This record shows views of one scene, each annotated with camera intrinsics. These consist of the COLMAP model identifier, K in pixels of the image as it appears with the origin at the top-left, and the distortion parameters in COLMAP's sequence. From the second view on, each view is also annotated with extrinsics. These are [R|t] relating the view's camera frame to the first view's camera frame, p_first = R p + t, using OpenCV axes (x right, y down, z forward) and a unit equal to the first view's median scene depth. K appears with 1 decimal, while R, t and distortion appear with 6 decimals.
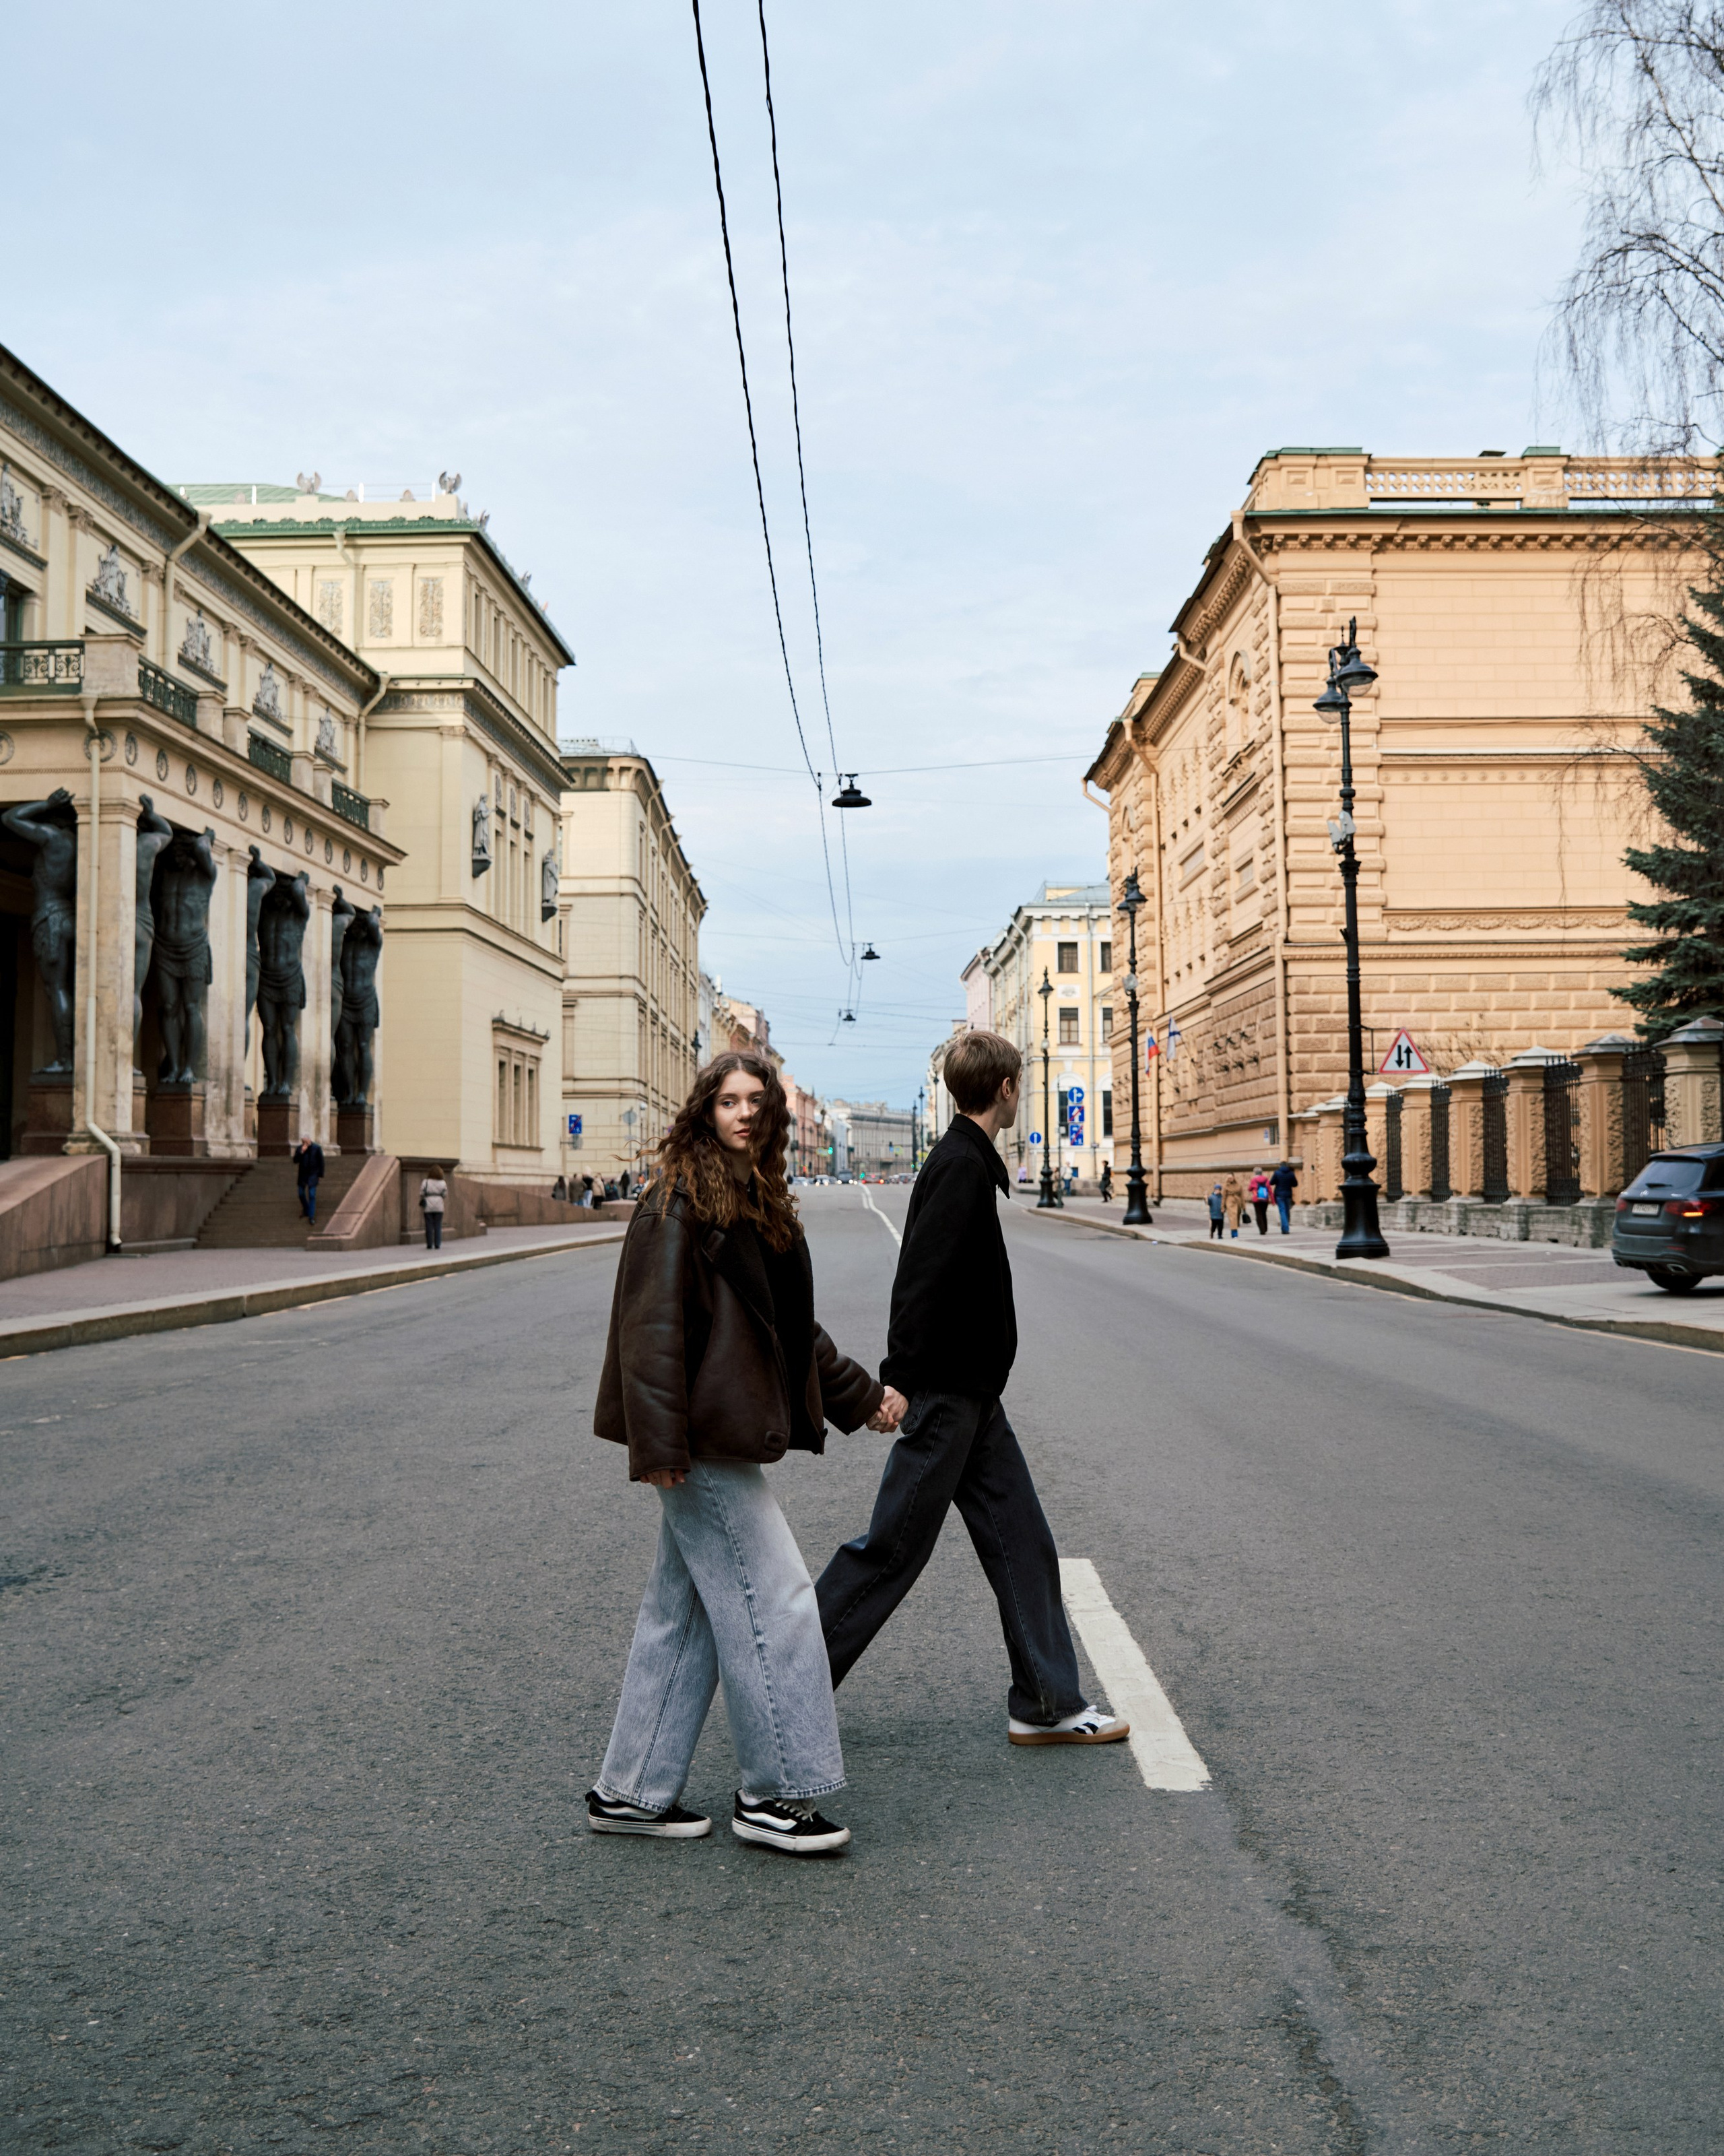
lens RADIAL K [[2108.6, 0, 862.1], [0, 2108.6, 1011.6], [0, 0, 1]] dist [-0.007631, -0.005668]
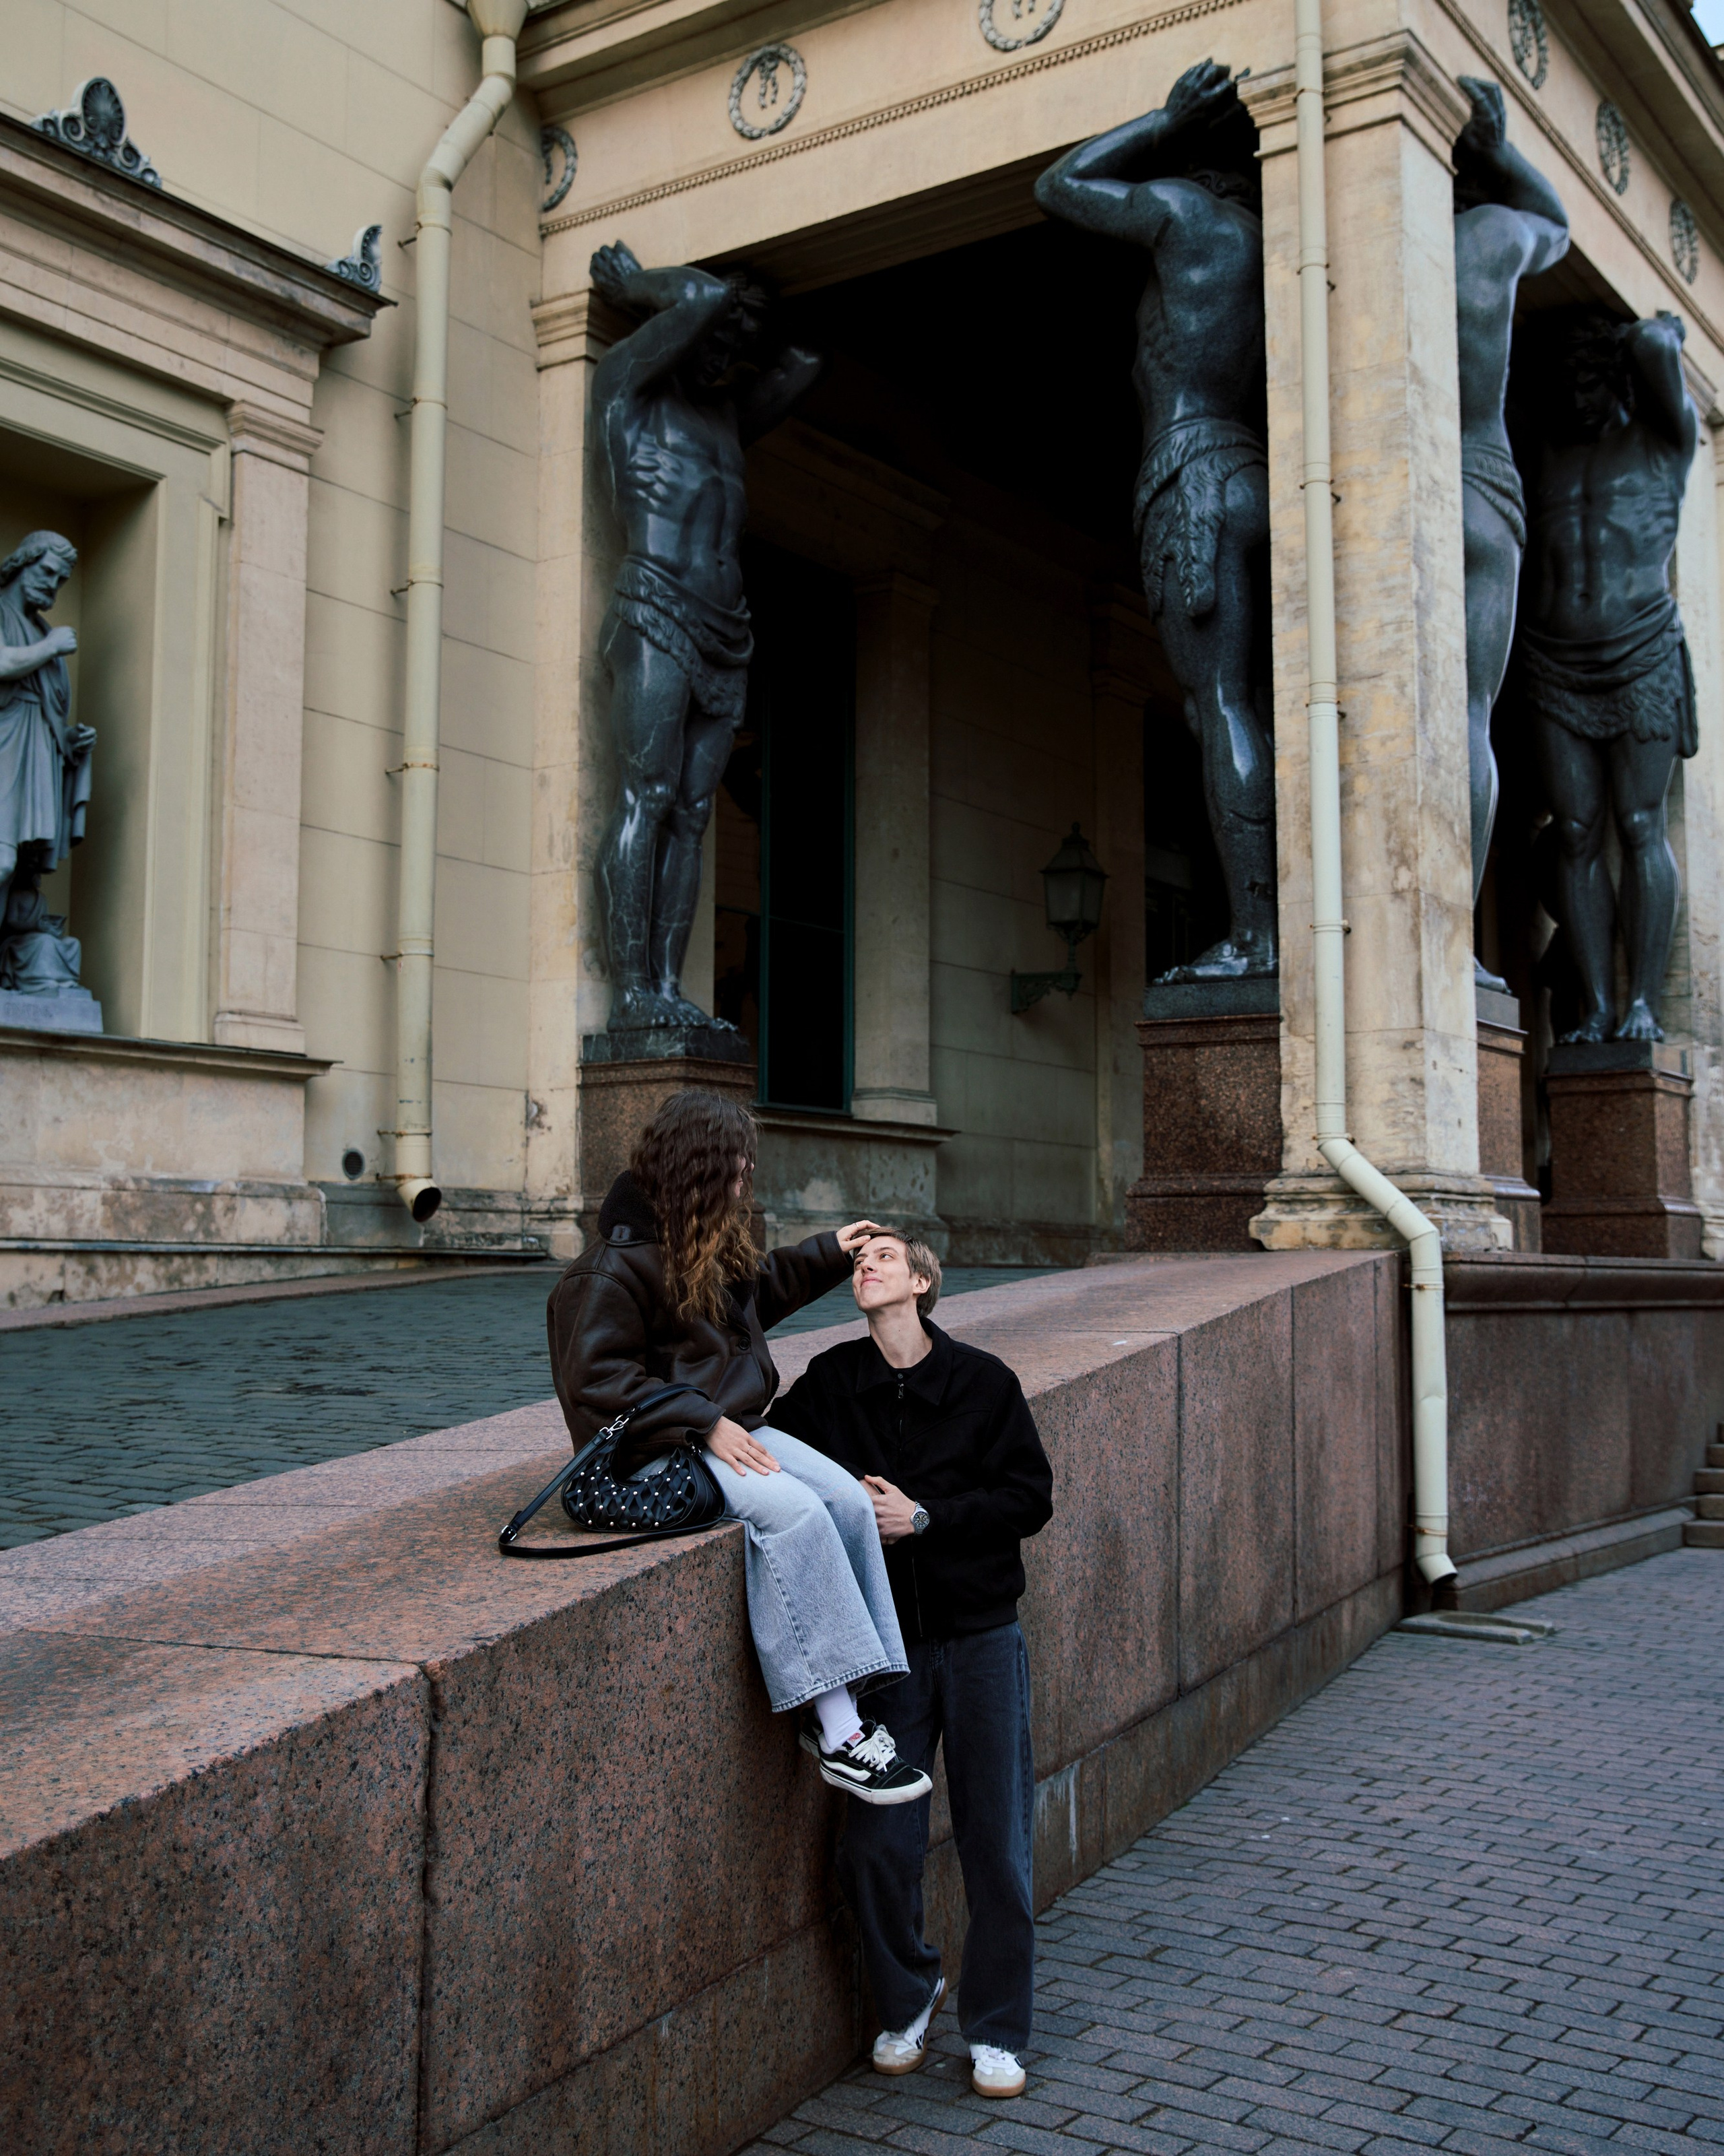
lens RADIAL K [[2290.1, 0, 862.0], [0, 2290.1, 1078.0], [0, 0, 1]] dist [-0.016006, 0.003881]
pose [[0.821641, -0.043733, -0.568325, -0.238579], [0.036120, 0.999043, -0.024657, 0.049153], [0.568859, -0.000268, 0.822435, 0.697171]]
